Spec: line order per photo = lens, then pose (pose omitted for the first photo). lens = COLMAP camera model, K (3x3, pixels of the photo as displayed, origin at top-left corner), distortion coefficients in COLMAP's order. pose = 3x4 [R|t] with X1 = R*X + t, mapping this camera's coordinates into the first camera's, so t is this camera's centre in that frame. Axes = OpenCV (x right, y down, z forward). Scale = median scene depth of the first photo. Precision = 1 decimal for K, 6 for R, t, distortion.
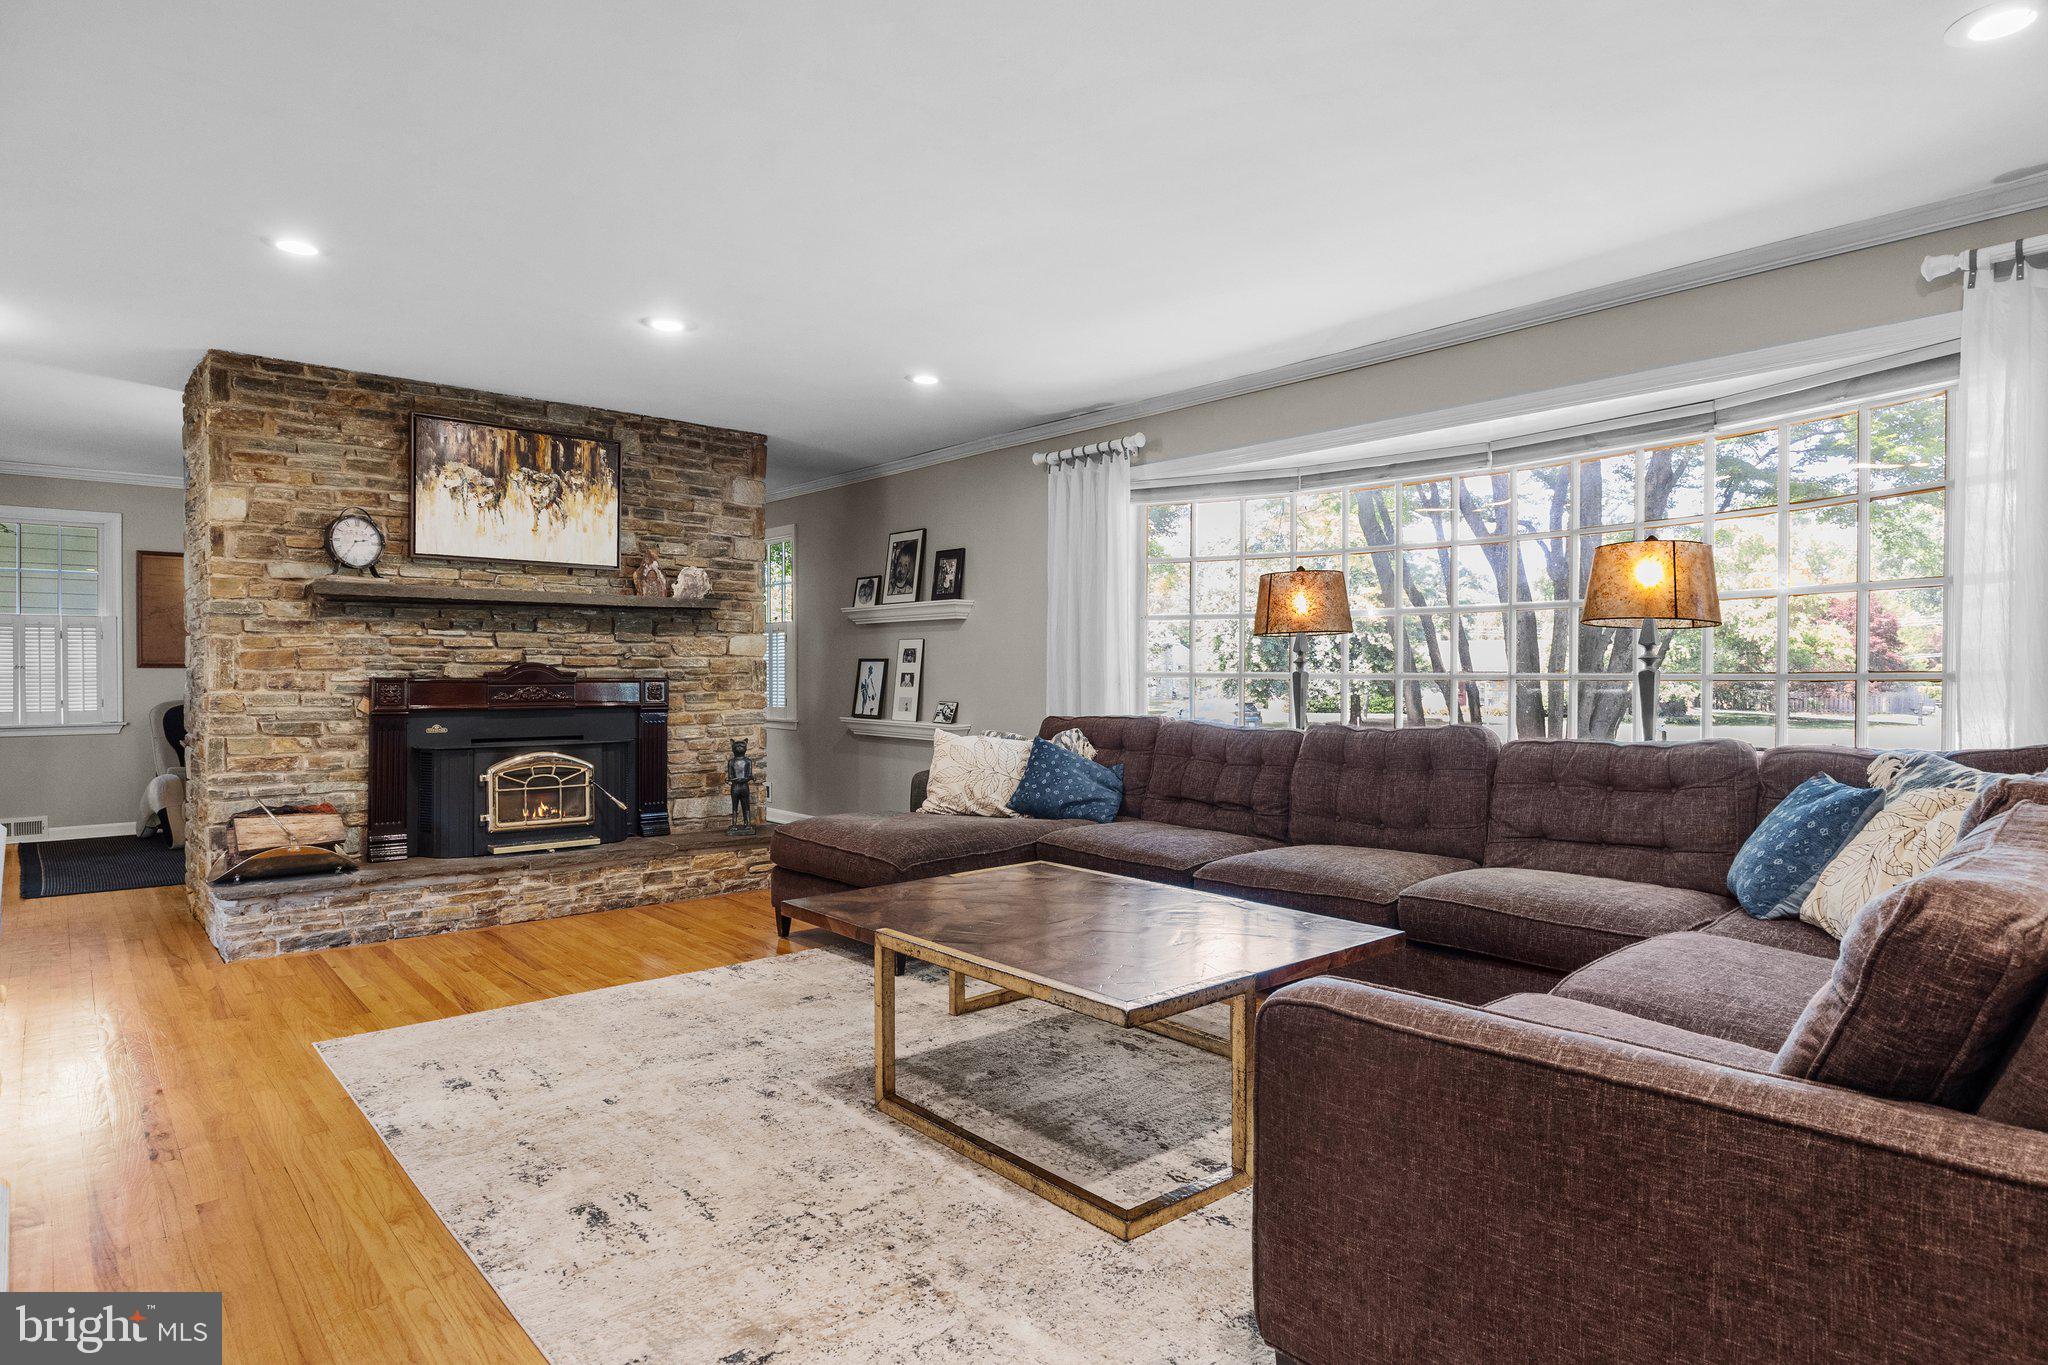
lens RADIAL K [[1120.6, 0, 1033.7], [0, 1120.6, 683.0], [0, 0, 1]] dist [-0.002295, 0.000157]
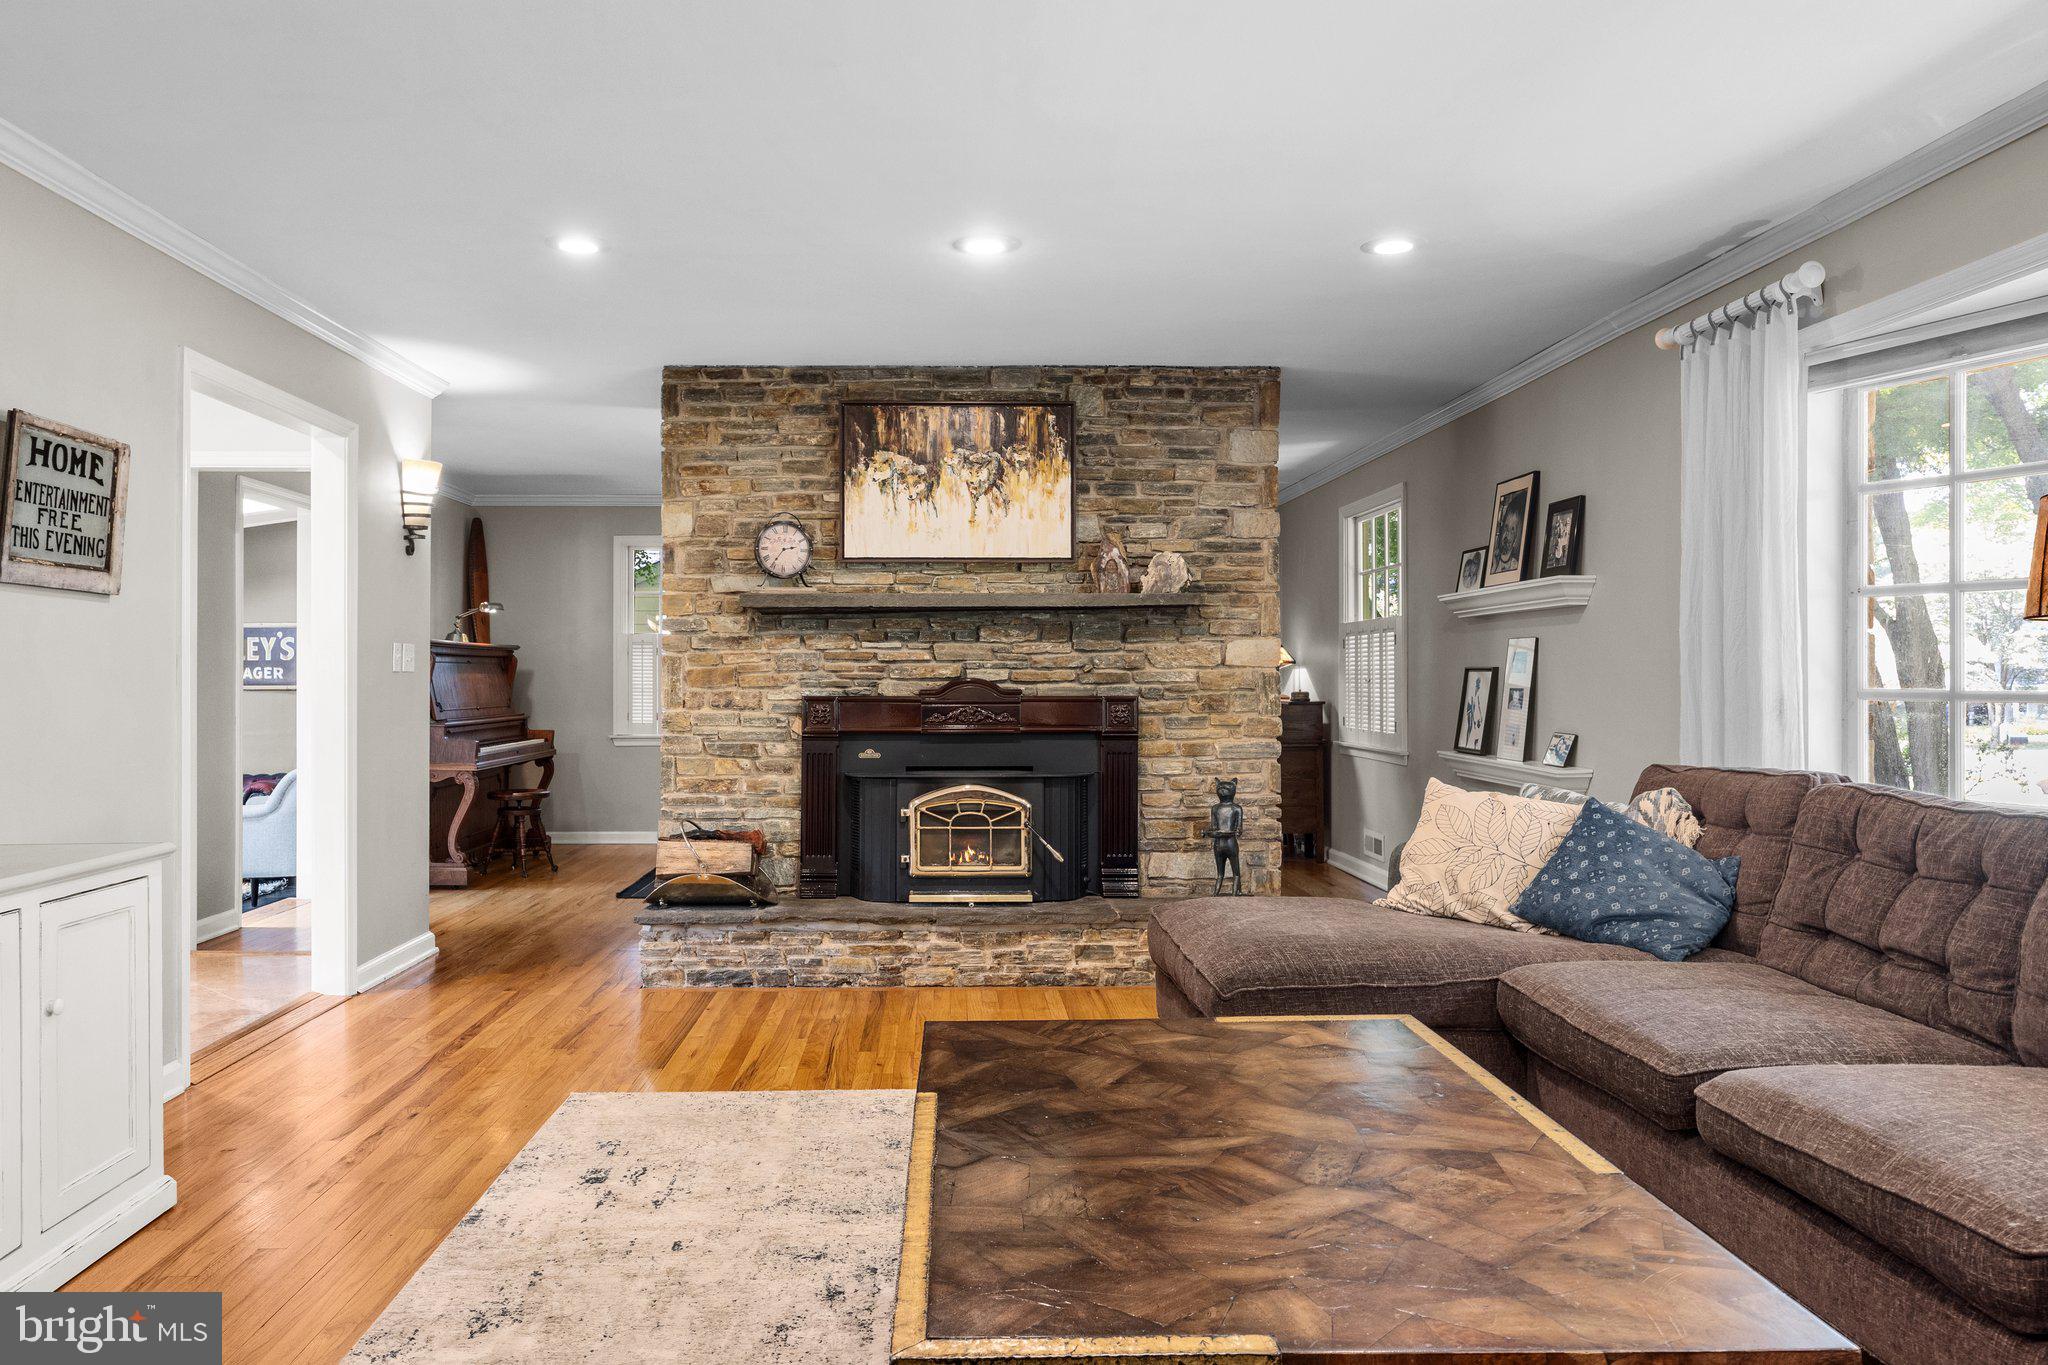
lens RADIAL K [[1365.5, 0, 963.9], [0, 1365.5, 674.0], [0, 0, 1]] dist [-0.000318, 0.000292]
pose [[0.761258, -0.005203, -0.648428, 0.341243], [-0.002698, 0.999934, -0.011191, -0.015603], [0.648443, 0.010269, 0.761194, 0.338524]]
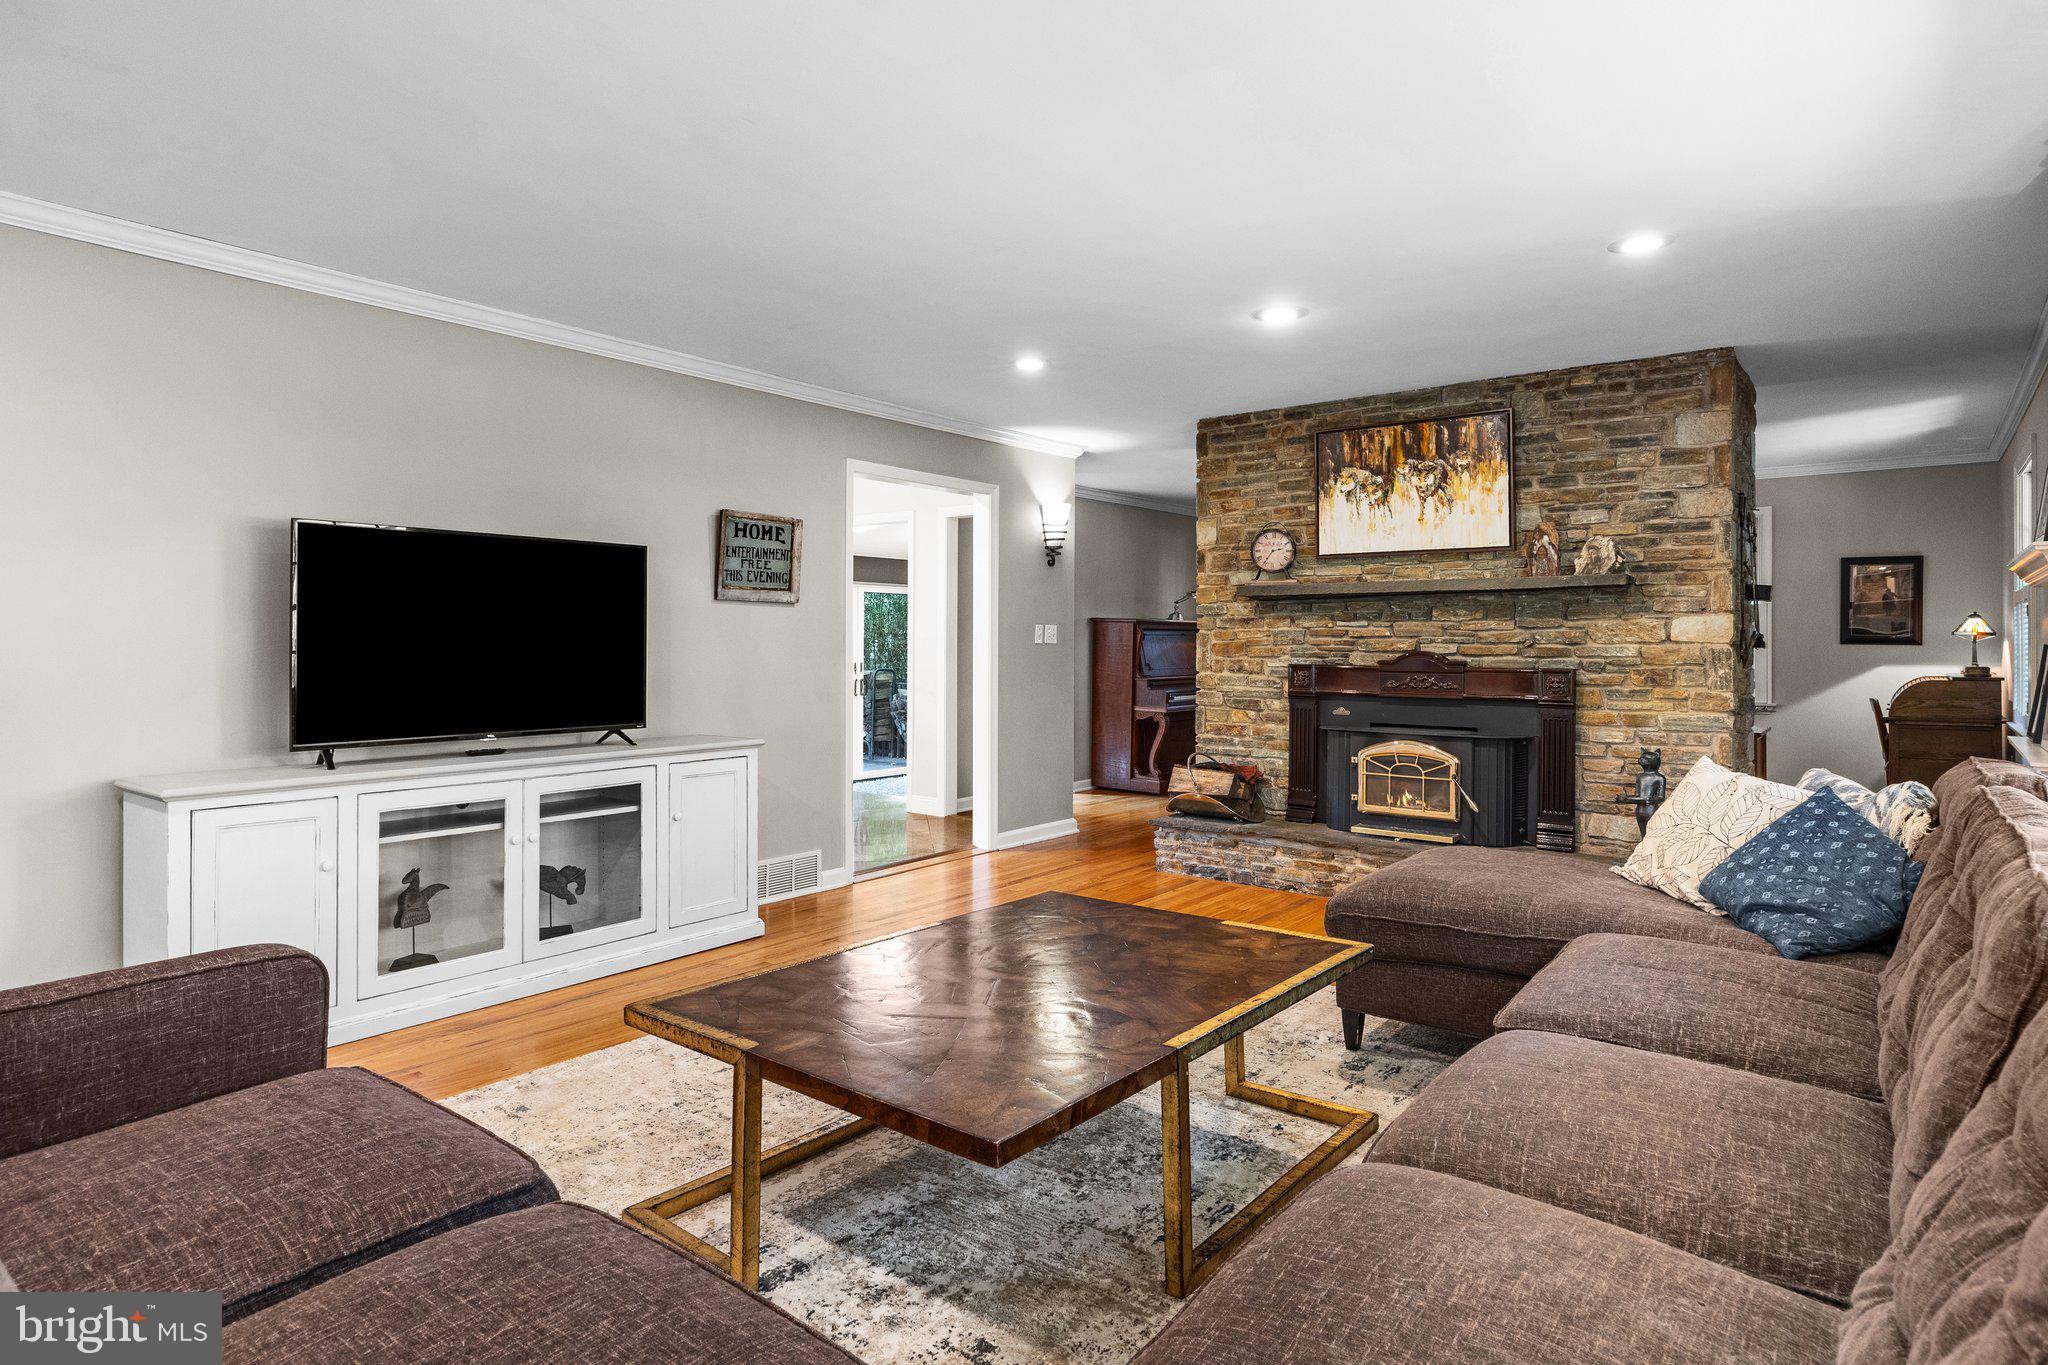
lens RADIAL K [[1120.6, 0, 1035.9], [0, 1120.6, 640.9], [0, 0, 1]] dist [-0.002295, 0.000157]
pose [[0.182475, -0.001633, -0.983209, 0.755902], [-0.011062, 0.999932, -0.003714, -0.031632], [0.983148, 0.011554, 0.182445, 0.756312]]
